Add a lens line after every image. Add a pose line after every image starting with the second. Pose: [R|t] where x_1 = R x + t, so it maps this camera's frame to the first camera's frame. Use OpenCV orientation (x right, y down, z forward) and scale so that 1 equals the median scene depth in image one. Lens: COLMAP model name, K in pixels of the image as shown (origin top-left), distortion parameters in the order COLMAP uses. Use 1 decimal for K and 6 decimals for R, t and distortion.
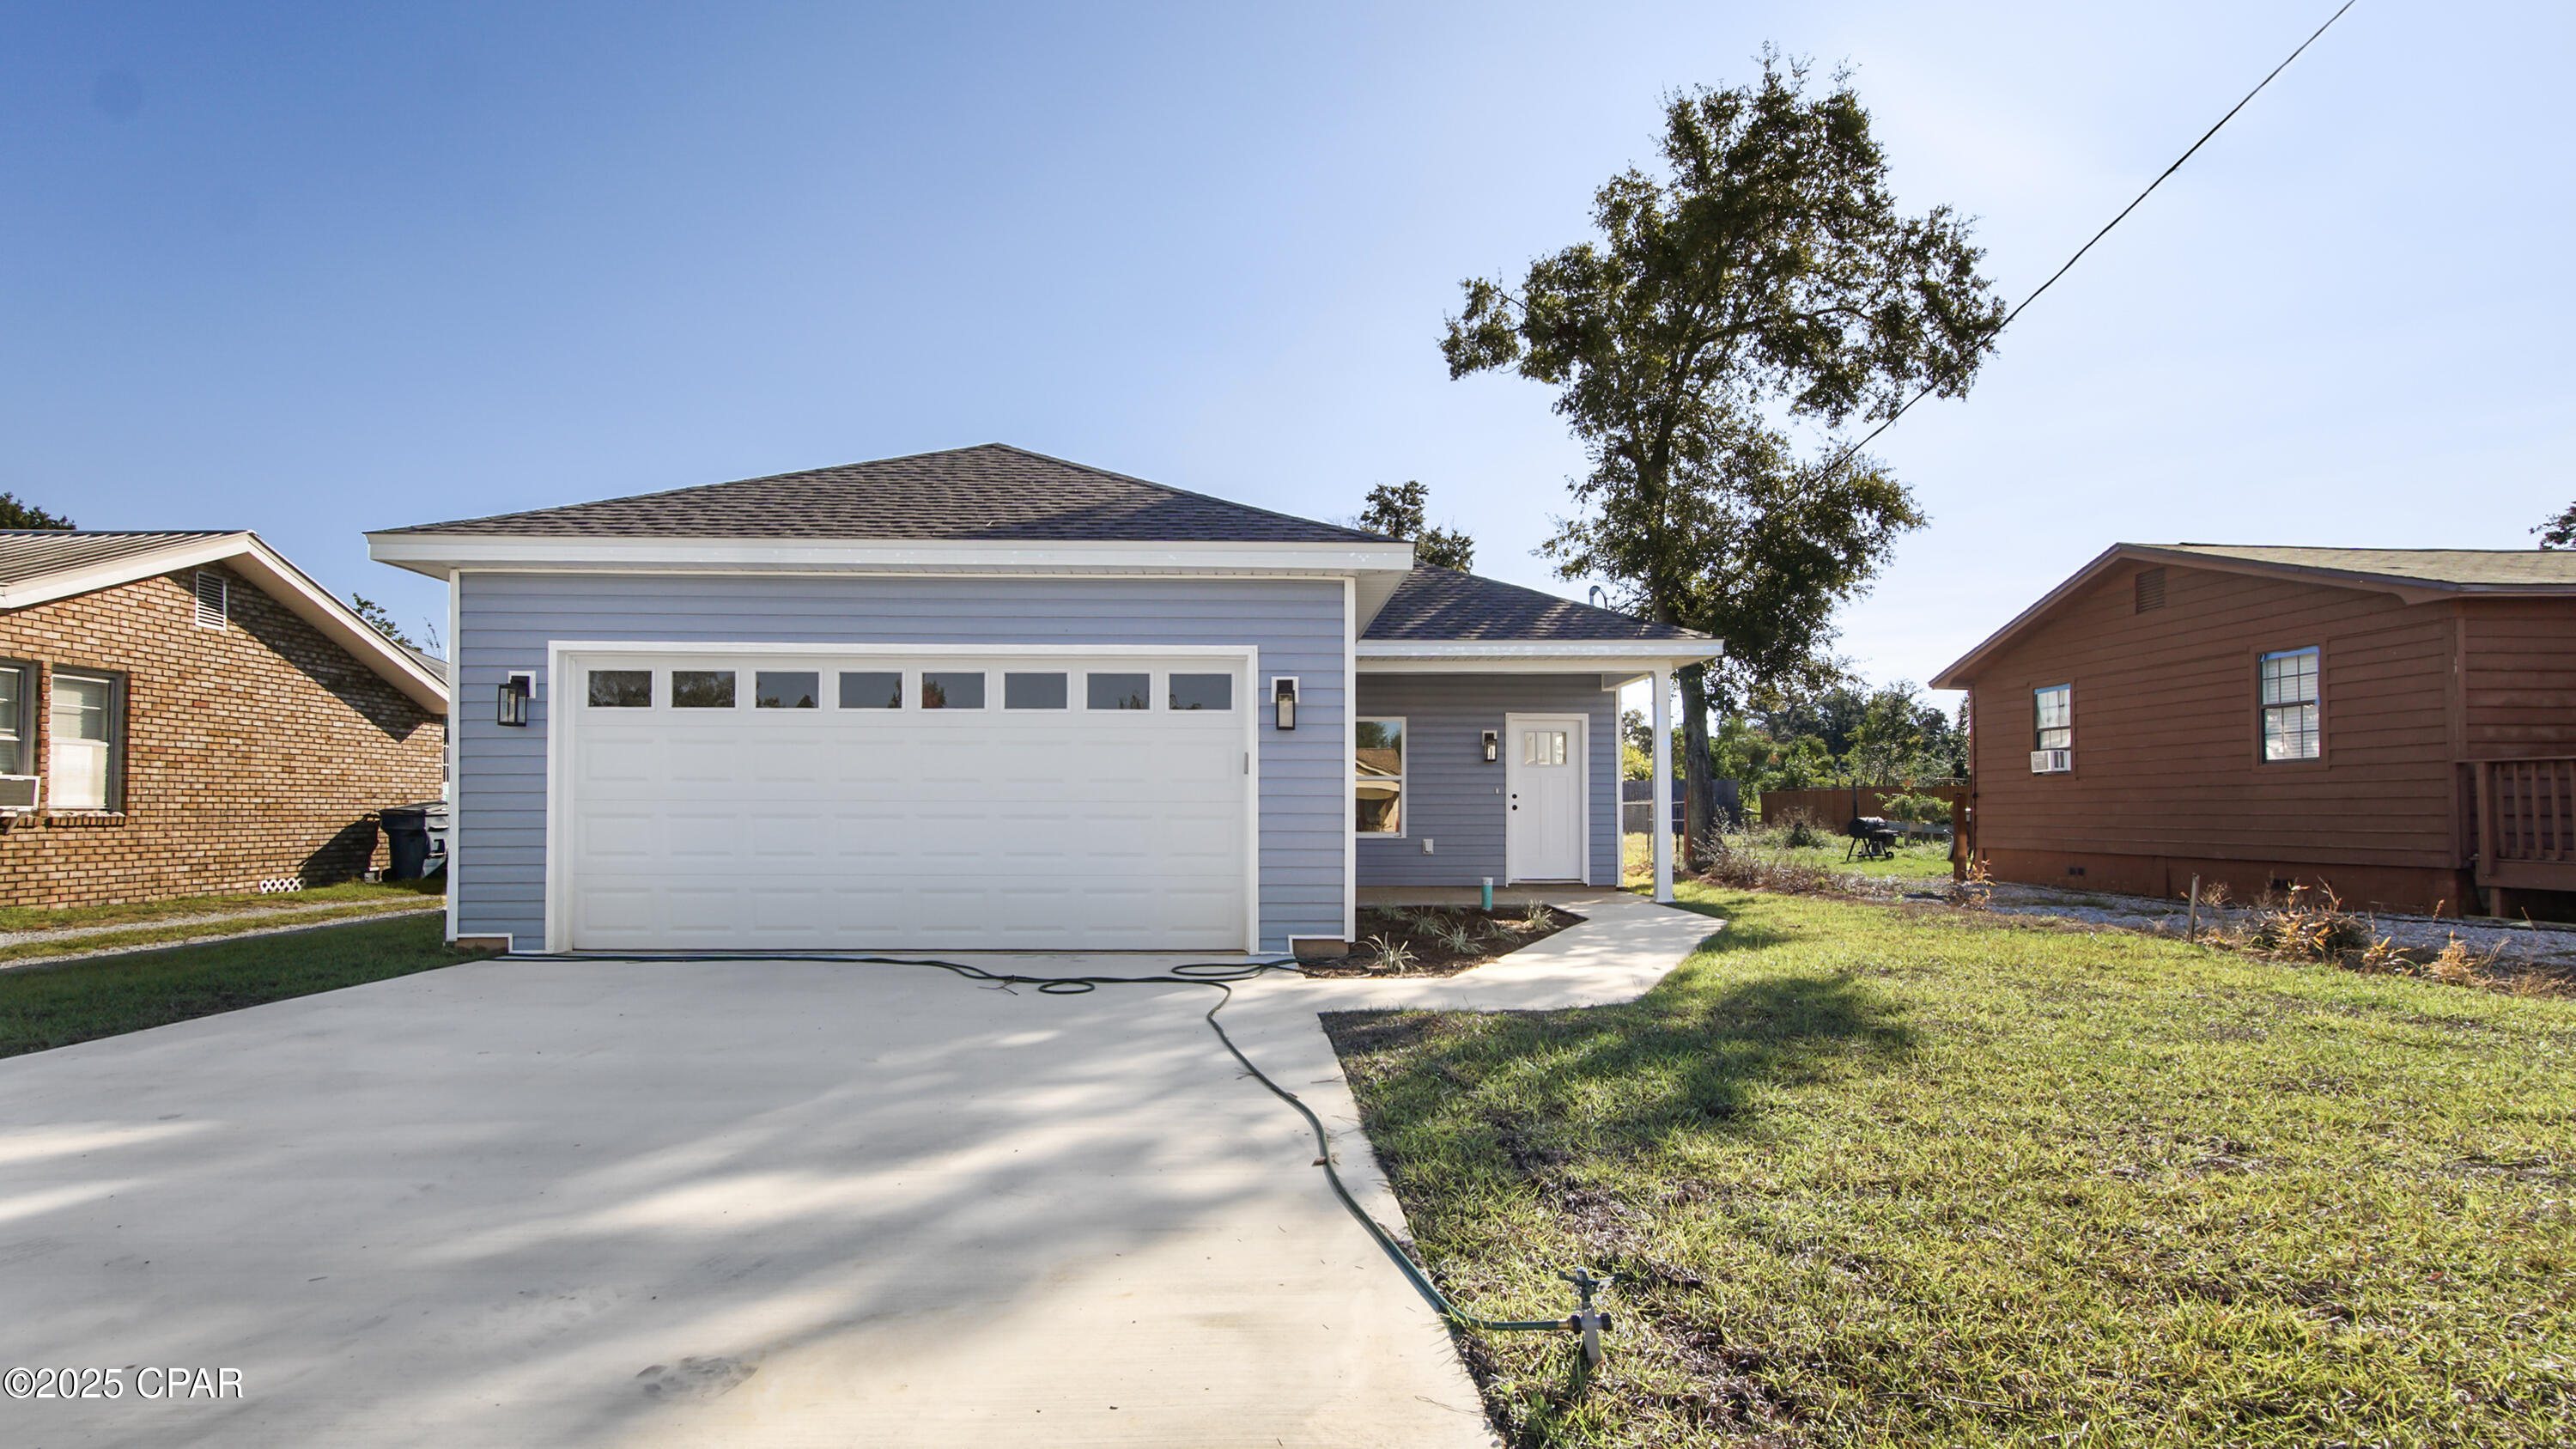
lens RADIAL K [[1172.3, 0, 1297.2], [0, 1172.3, 707.3], [0, 0, 1]] dist [-0.002912, 0.000045]
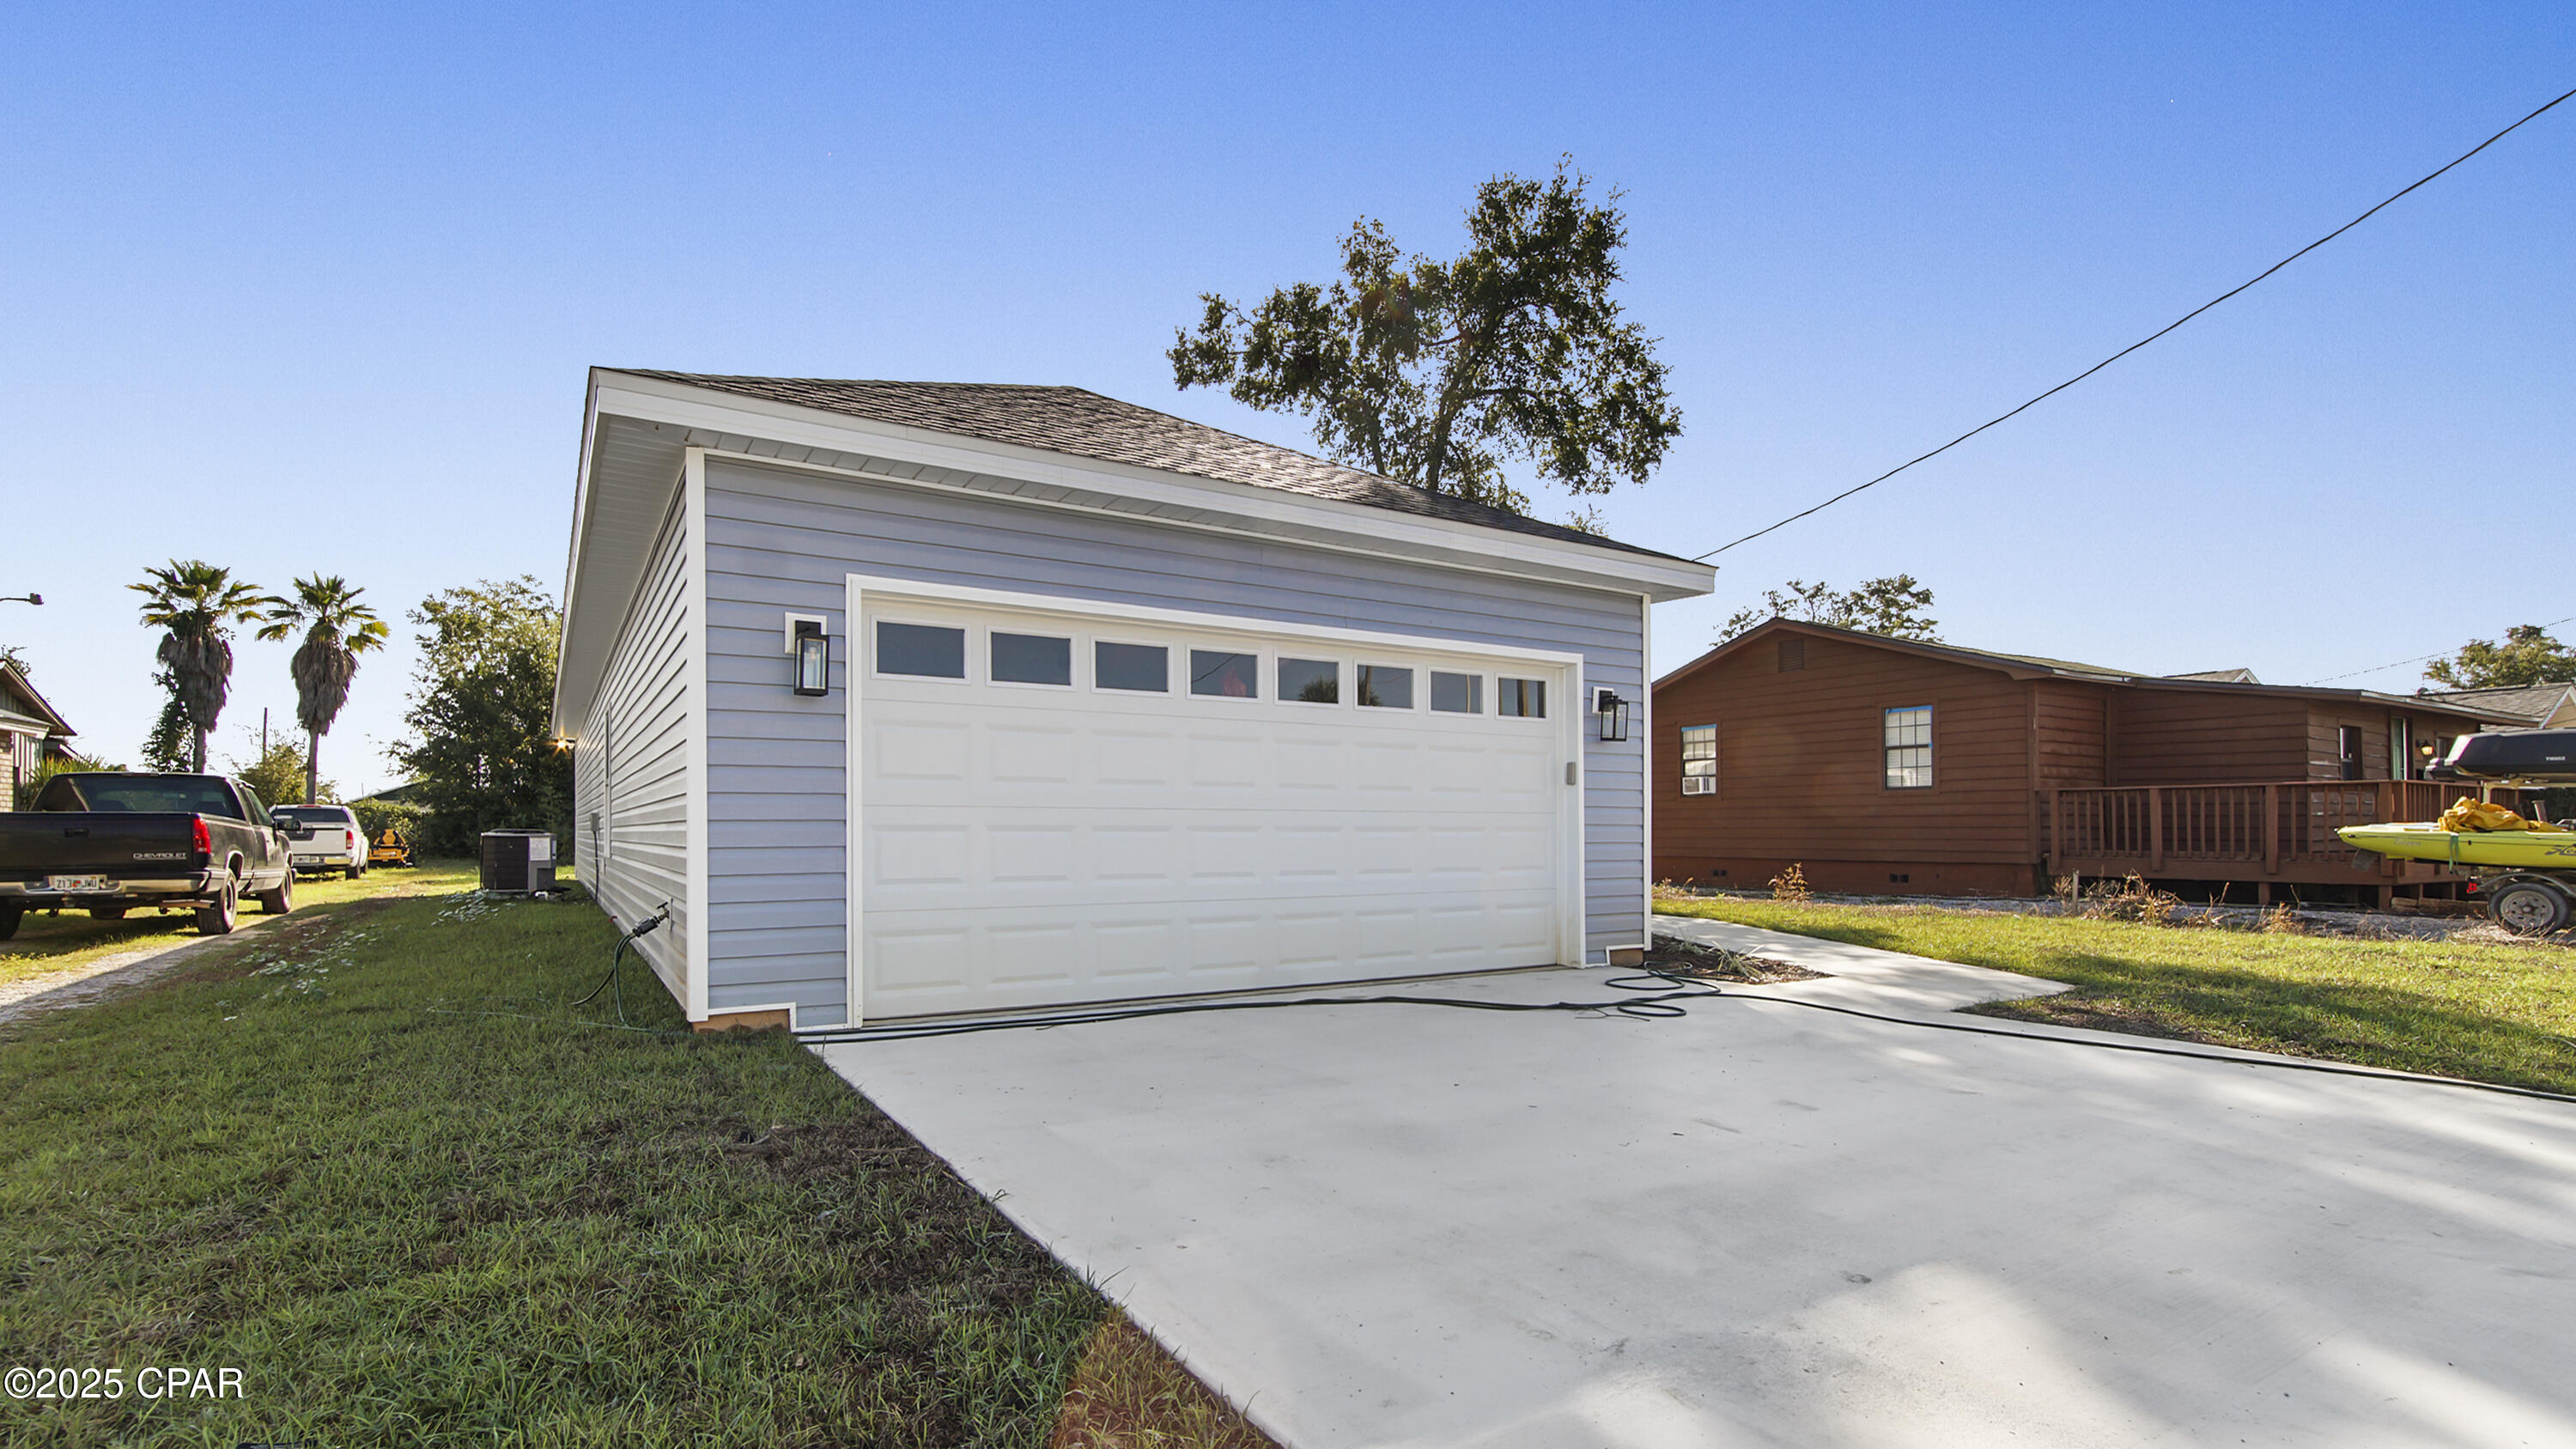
lens RADIAL K [[1153.3, 0, 1329.5], [0, 1153.3, 732.5], [0, 0, 1]] dist [-0.001368, 0.000063]
pose [[0.875432, 0.038704, 0.481789, -0.395217], [-0.041922, 0.999113, -0.004090, 0.015265], [-0.481519, -0.016617, 0.876278, 0.149396]]
